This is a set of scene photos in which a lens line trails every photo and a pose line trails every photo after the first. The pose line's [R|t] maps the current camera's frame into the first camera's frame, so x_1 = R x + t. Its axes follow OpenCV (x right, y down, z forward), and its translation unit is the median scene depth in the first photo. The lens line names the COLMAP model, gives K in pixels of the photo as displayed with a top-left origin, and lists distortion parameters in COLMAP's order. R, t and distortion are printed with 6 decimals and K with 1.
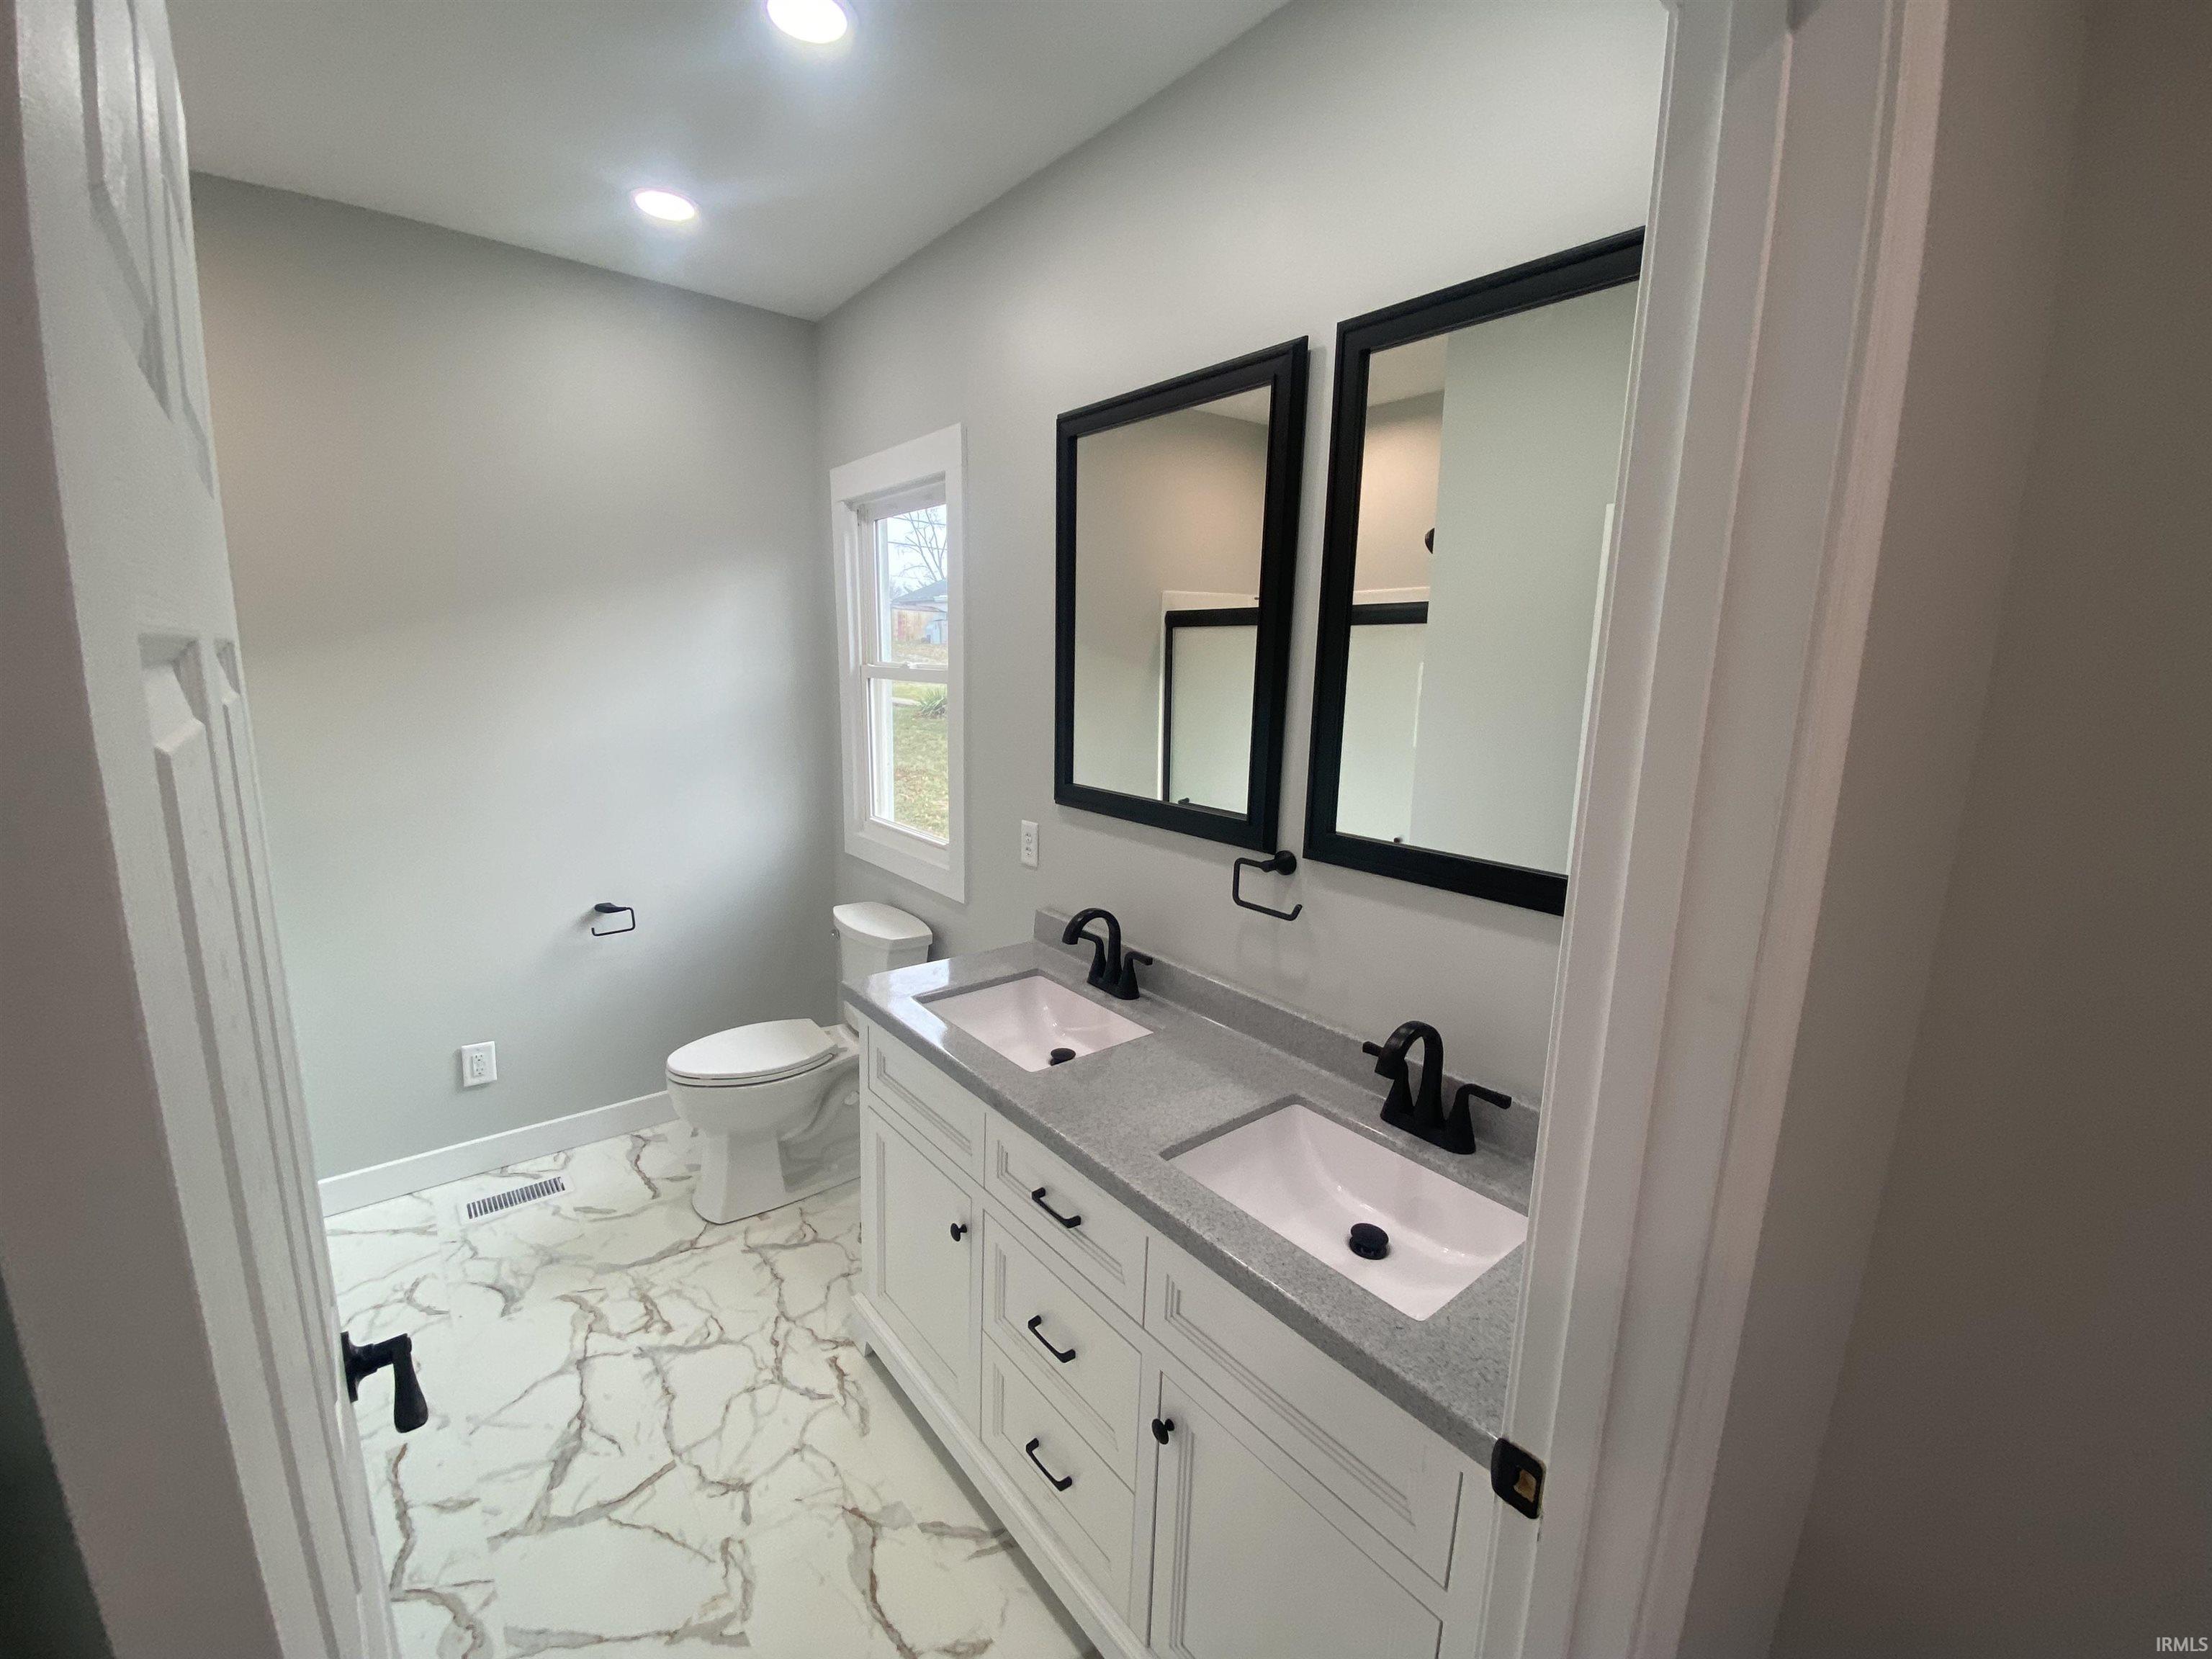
lens RADIAL K [[881.3, 0, 1102.1], [0, 881.3, 820.0], [0, 0, 1]] dist [-0.052494, -0.000004]
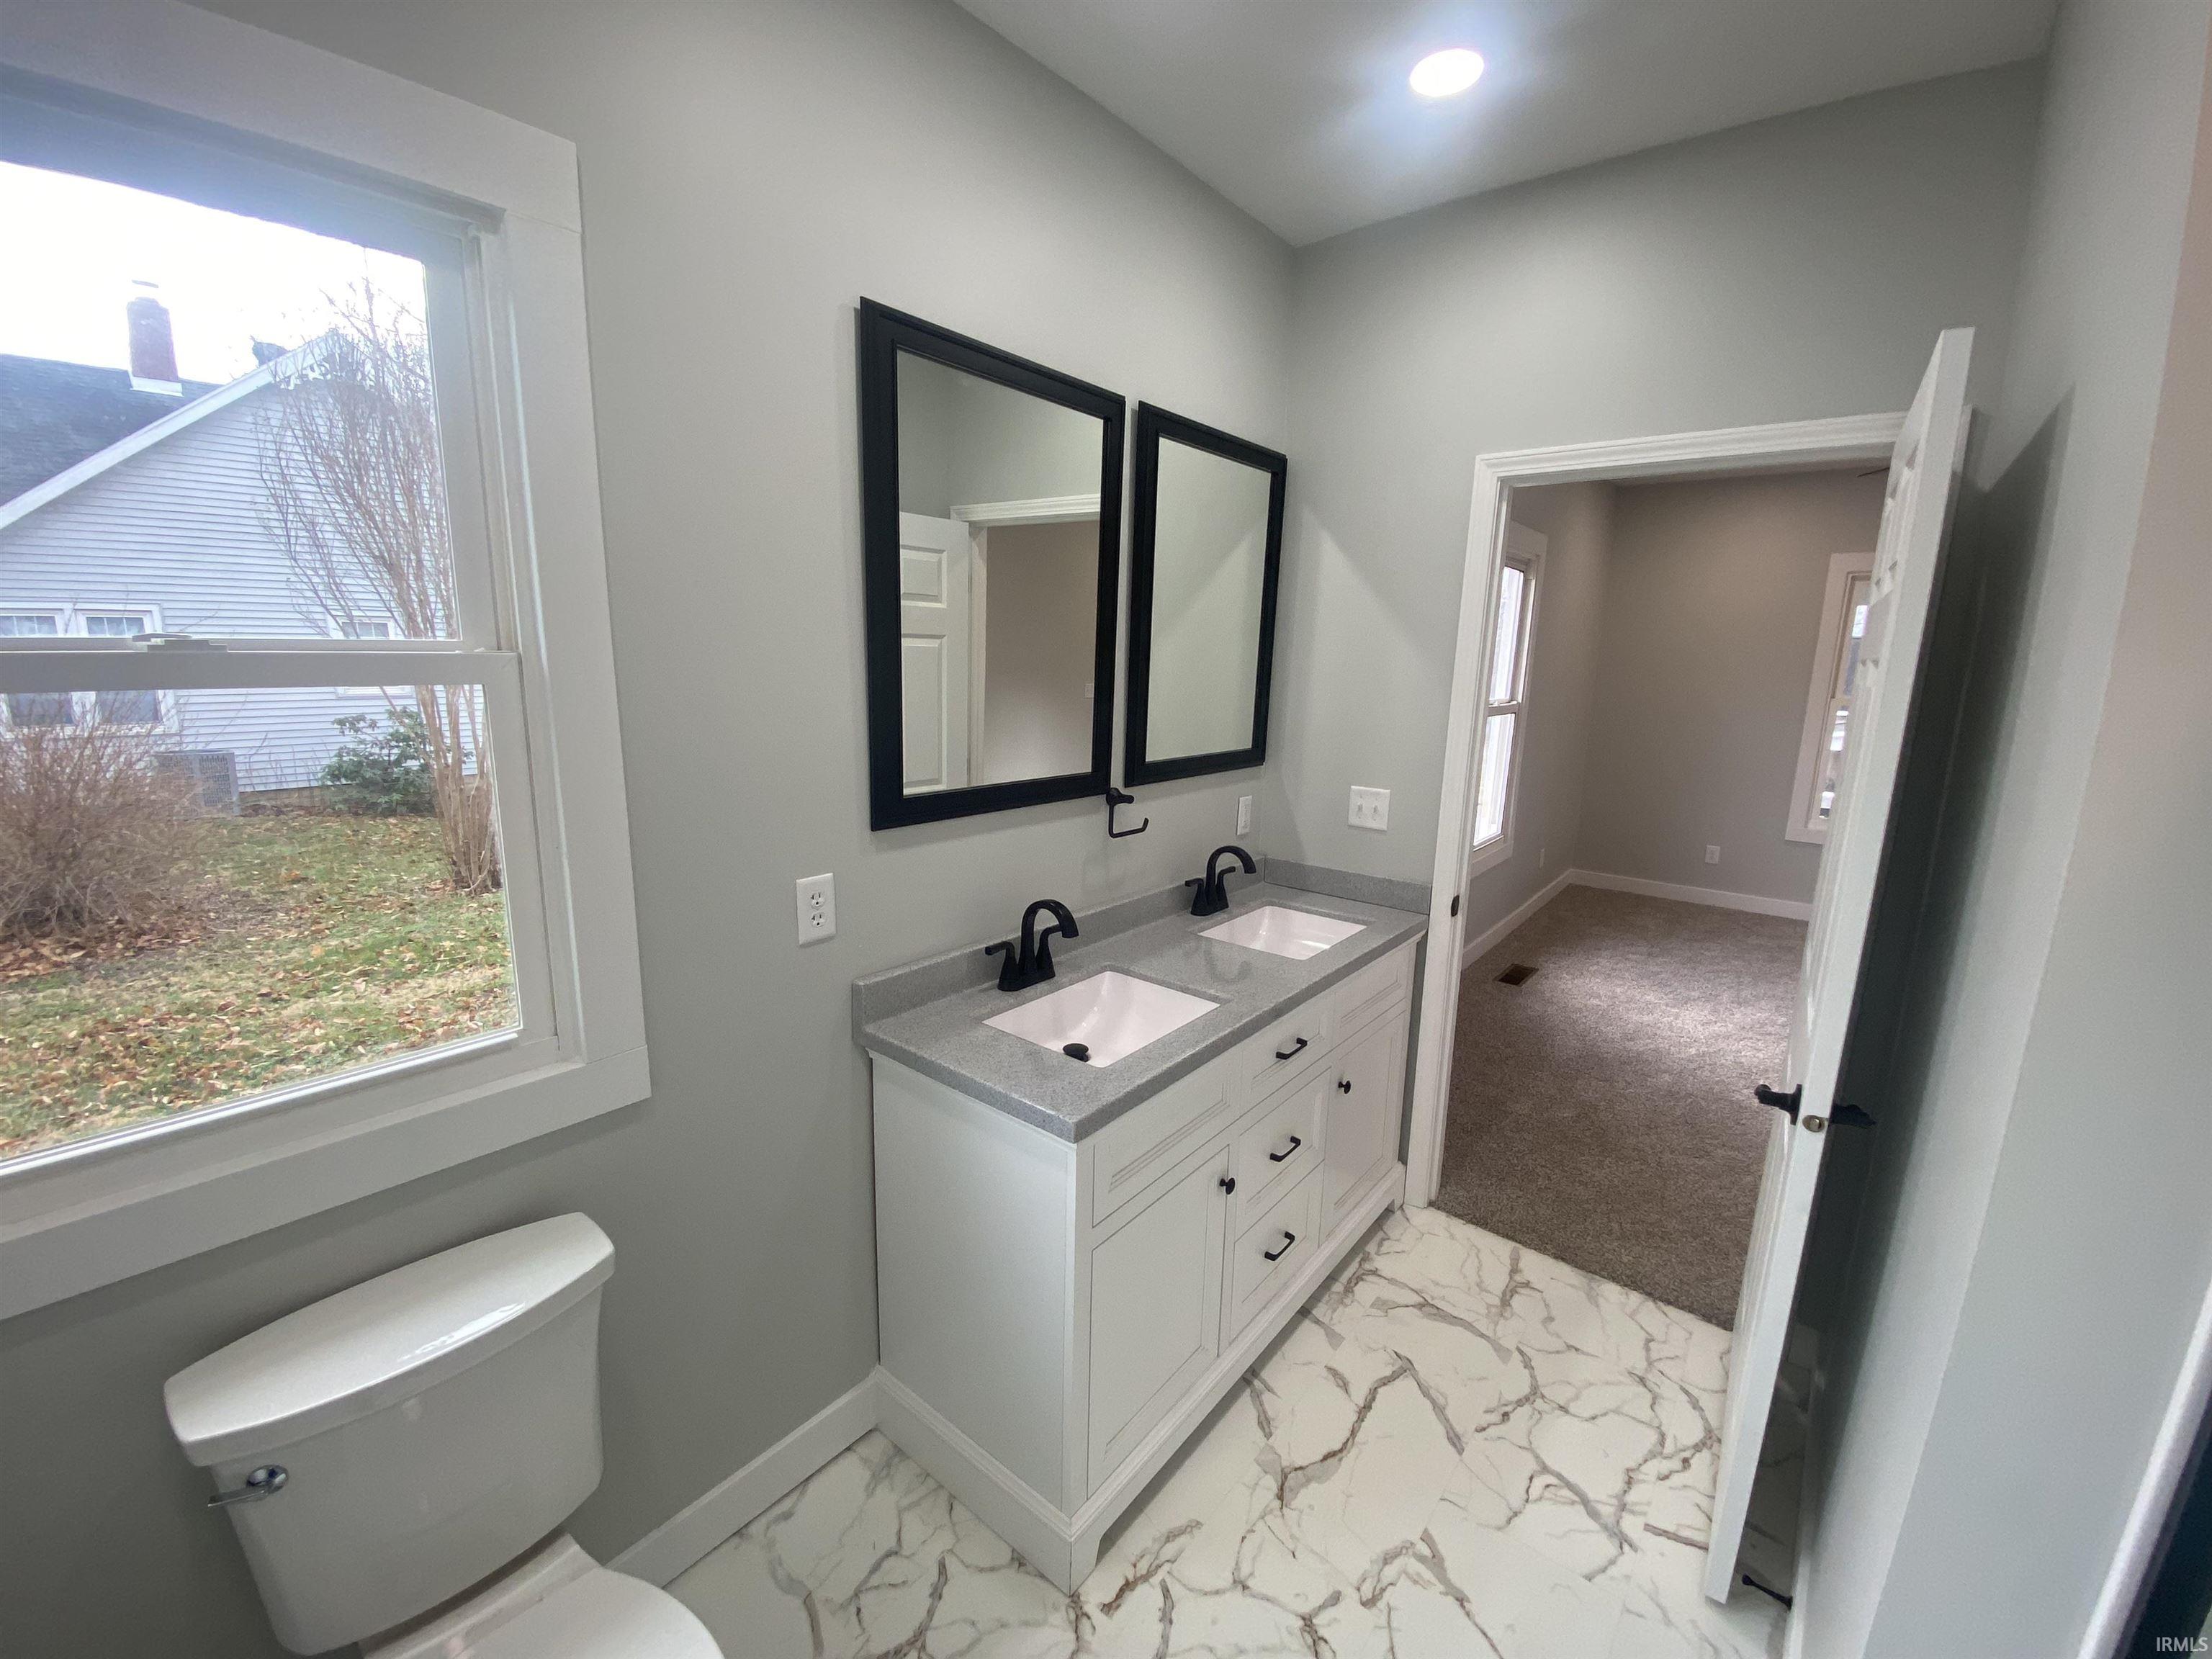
lens RADIAL K [[881.3, 0, 1102.1], [0, 881.3, 820.0], [0, 0, 1]] dist [-0.052494, -0.000004]
pose [[-0.199262, -0.212430, 0.956644, -1.069502], [0.137922, 0.960424, 0.241997, -0.242370], [-0.970192, 0.180164, -0.162077, 1.246128]]
